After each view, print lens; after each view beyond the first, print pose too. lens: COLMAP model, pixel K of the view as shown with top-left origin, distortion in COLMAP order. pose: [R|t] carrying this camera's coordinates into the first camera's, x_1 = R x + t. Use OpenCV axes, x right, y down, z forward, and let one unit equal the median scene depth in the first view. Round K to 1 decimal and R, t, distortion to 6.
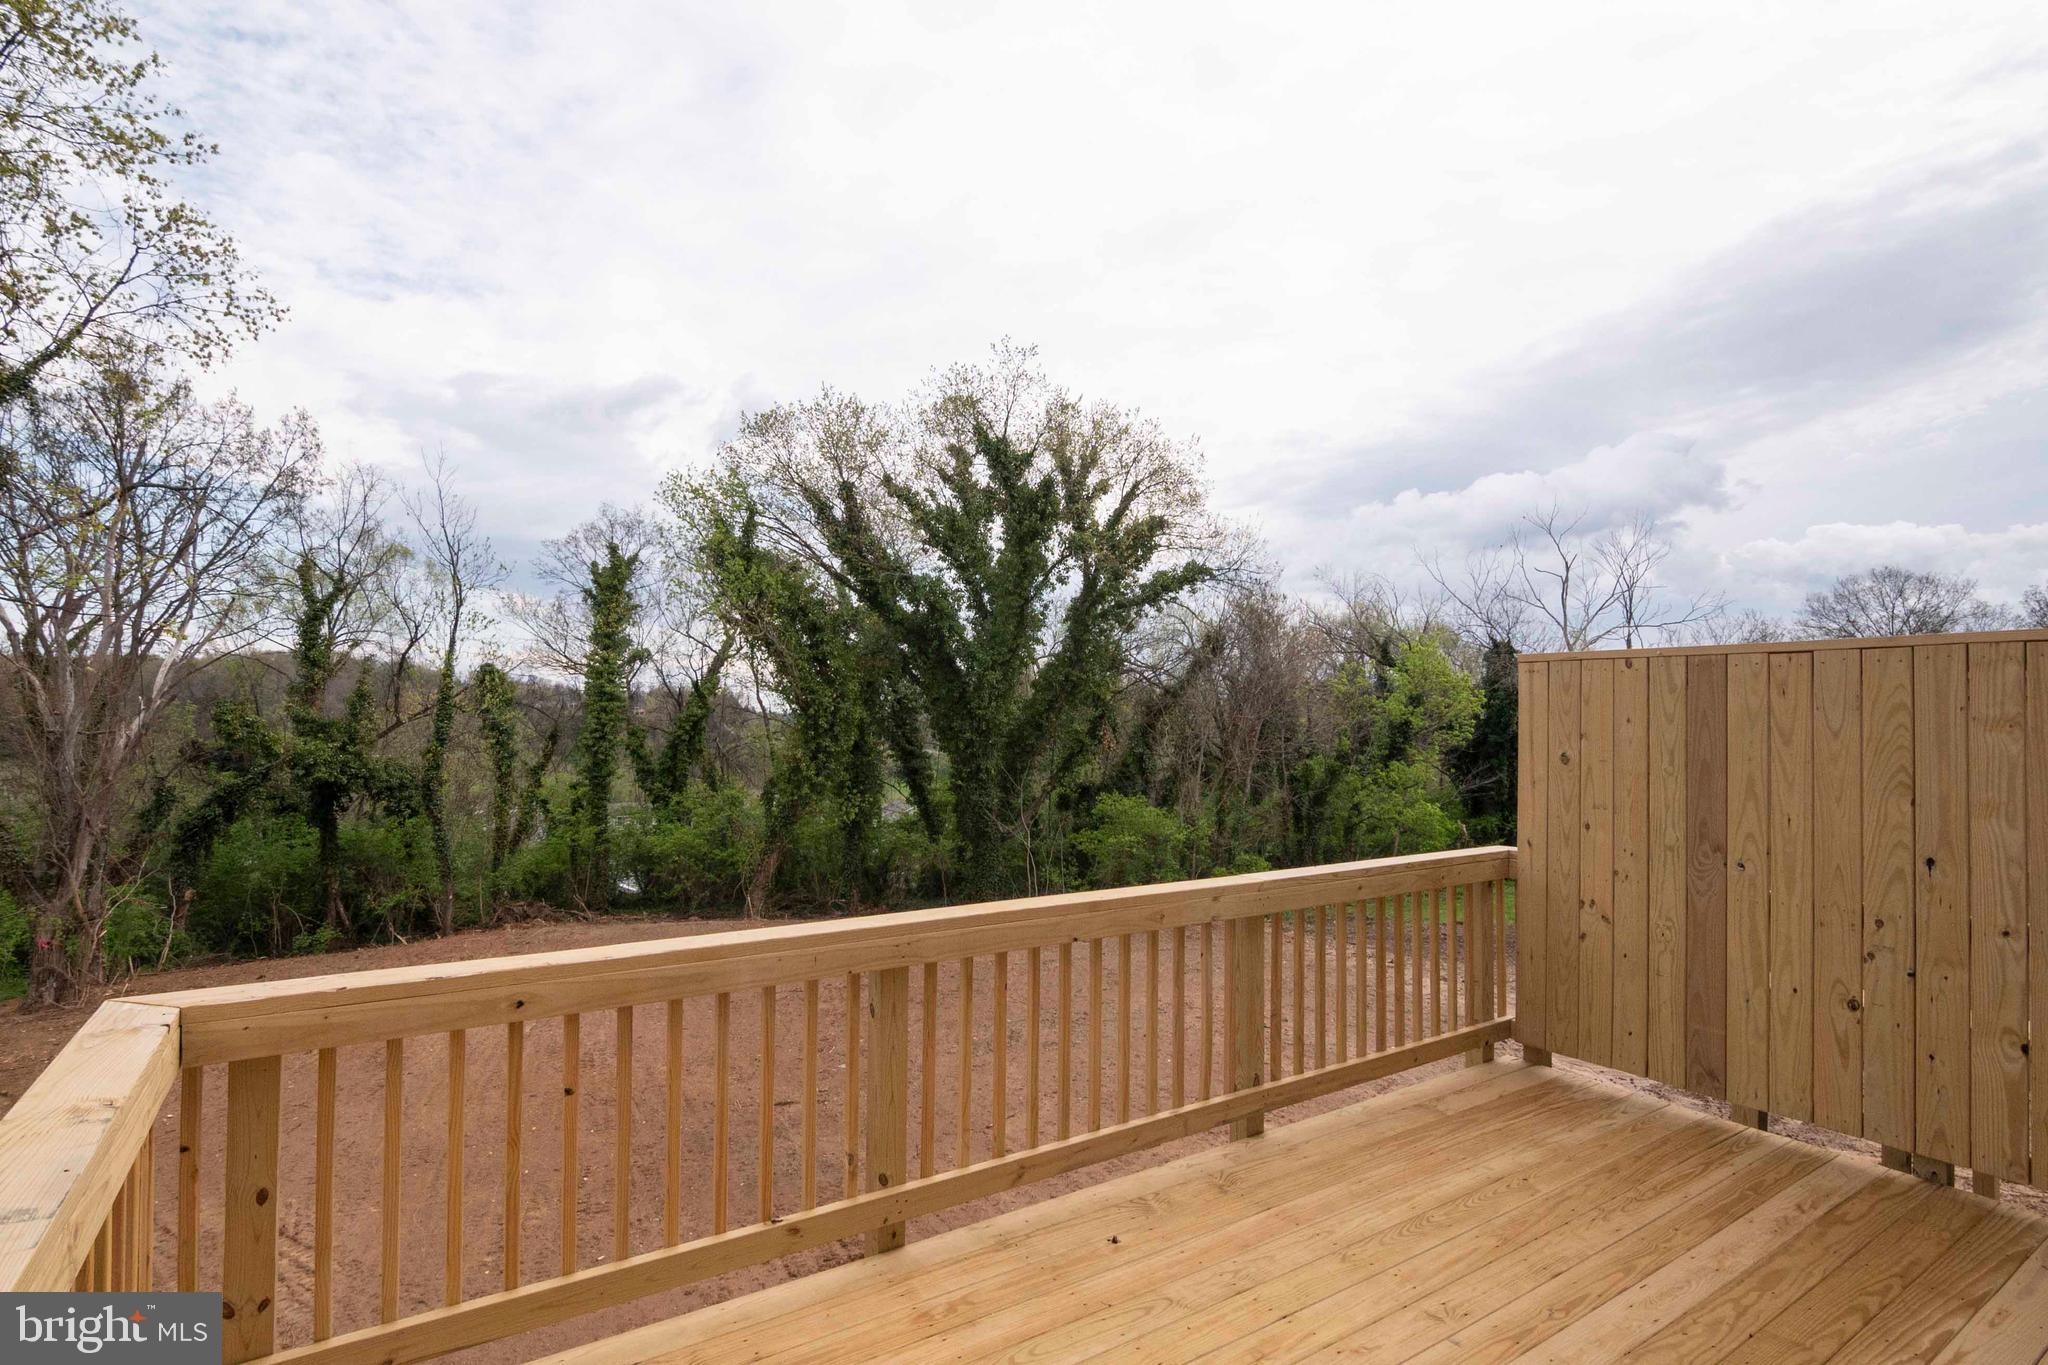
lens RADIAL K [[1029.2, 0, 1032.1], [0, 1029.2, 714.1], [0, 0, 1]] dist [-0.042388, -0.000435]
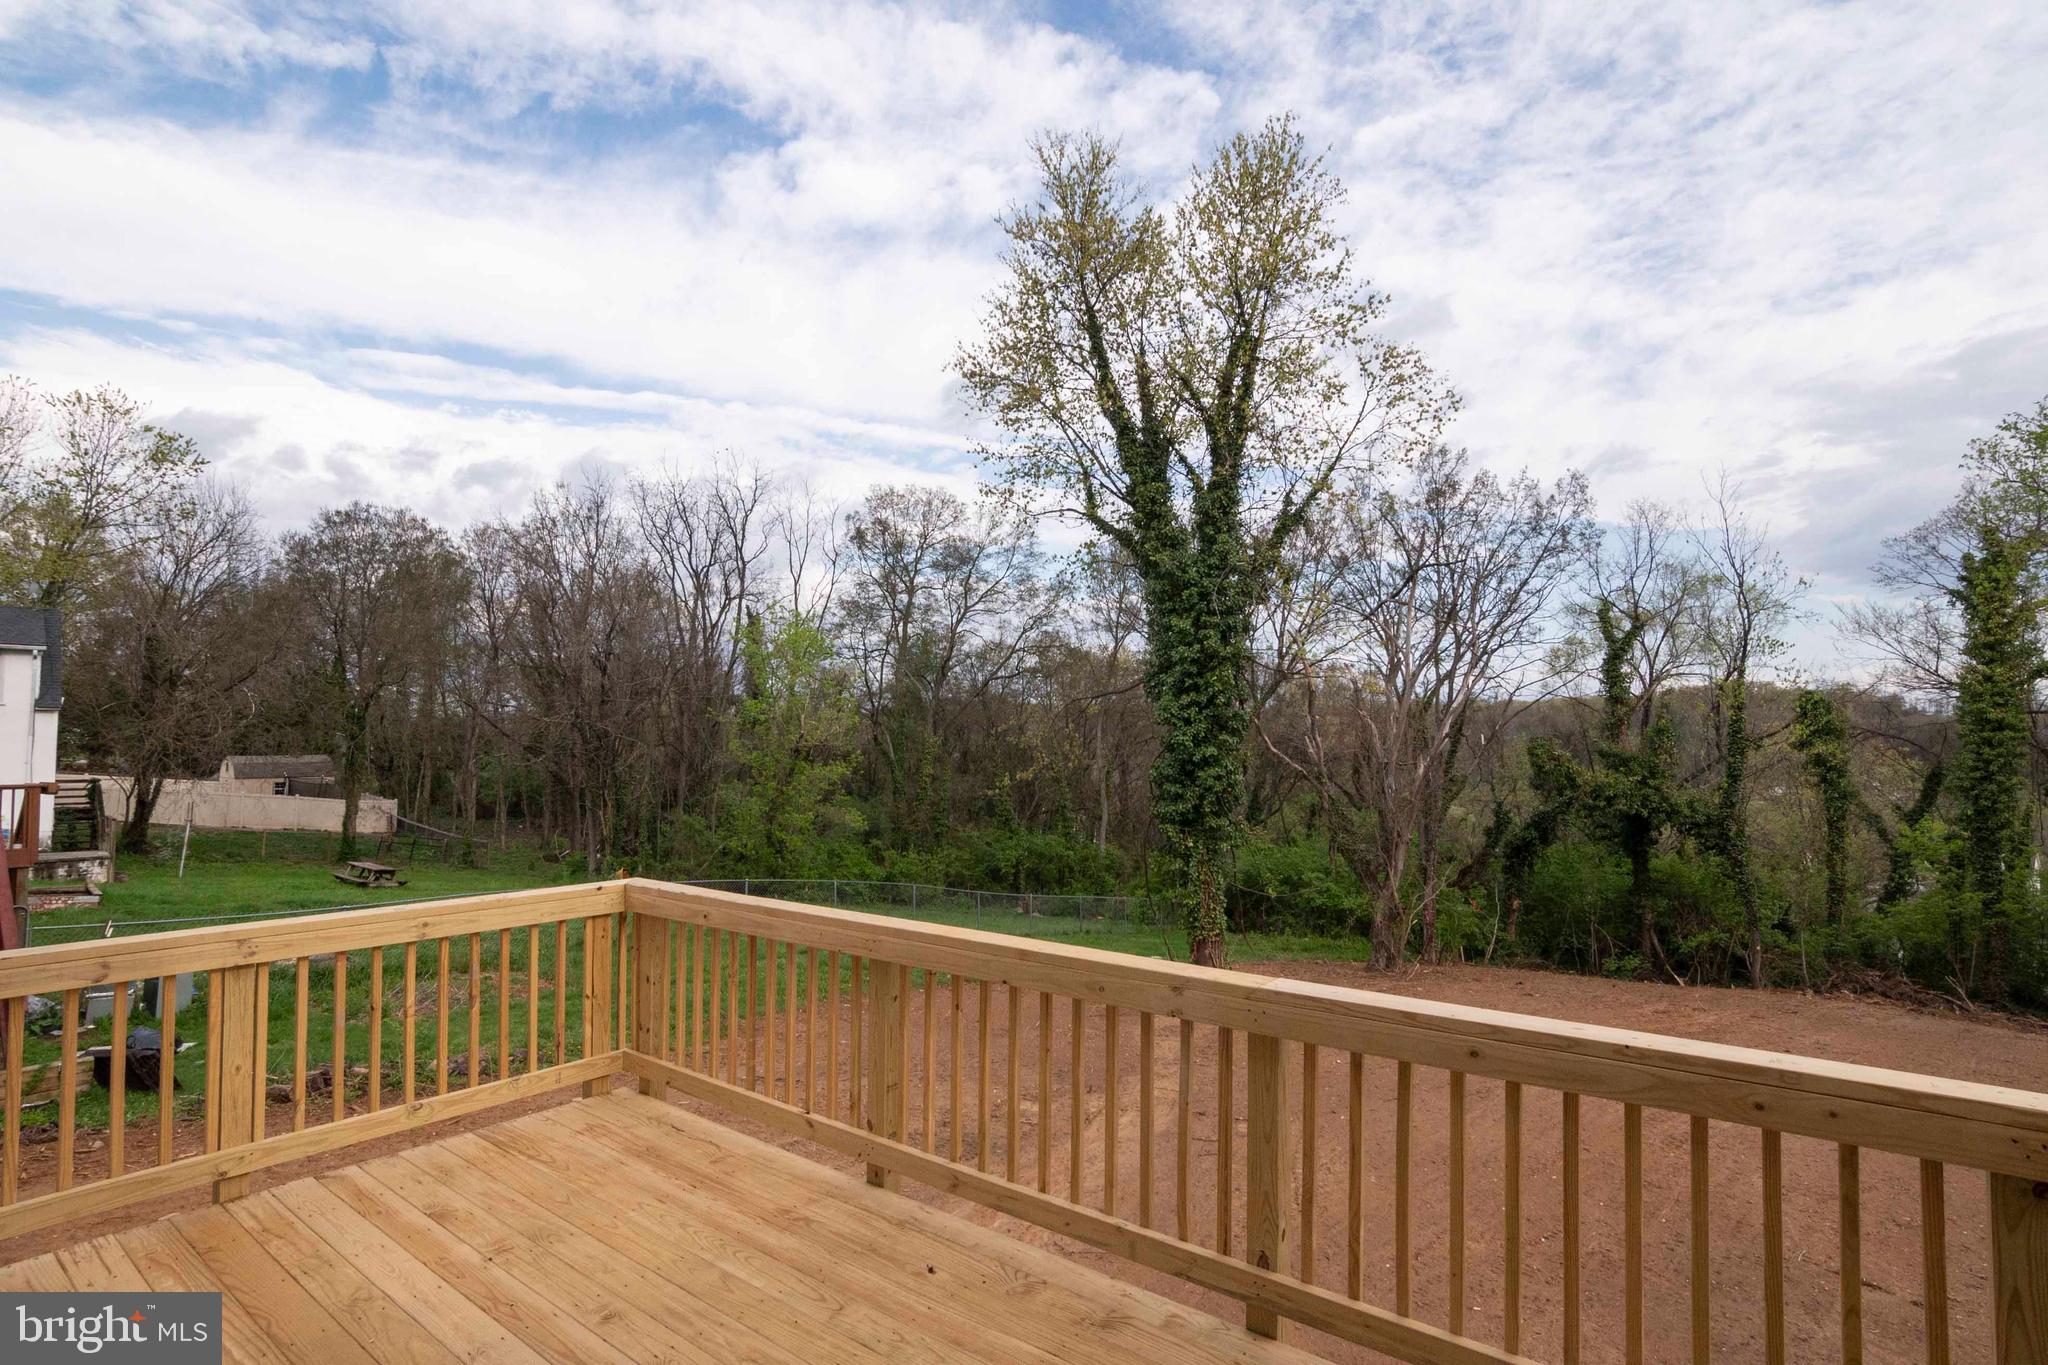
lens RADIAL K [[1010.6, 0, 1009.0], [0, 1010.6, 688.5], [0, 0, 1]] dist [-0.029949, 0.009570]
pose [[0.265890, -0.061461, -0.962042, 0.130405], [0.000136, 0.997968, -0.063718, 0.003583], [0.964003, 0.016811, 0.265358, 0.104793]]
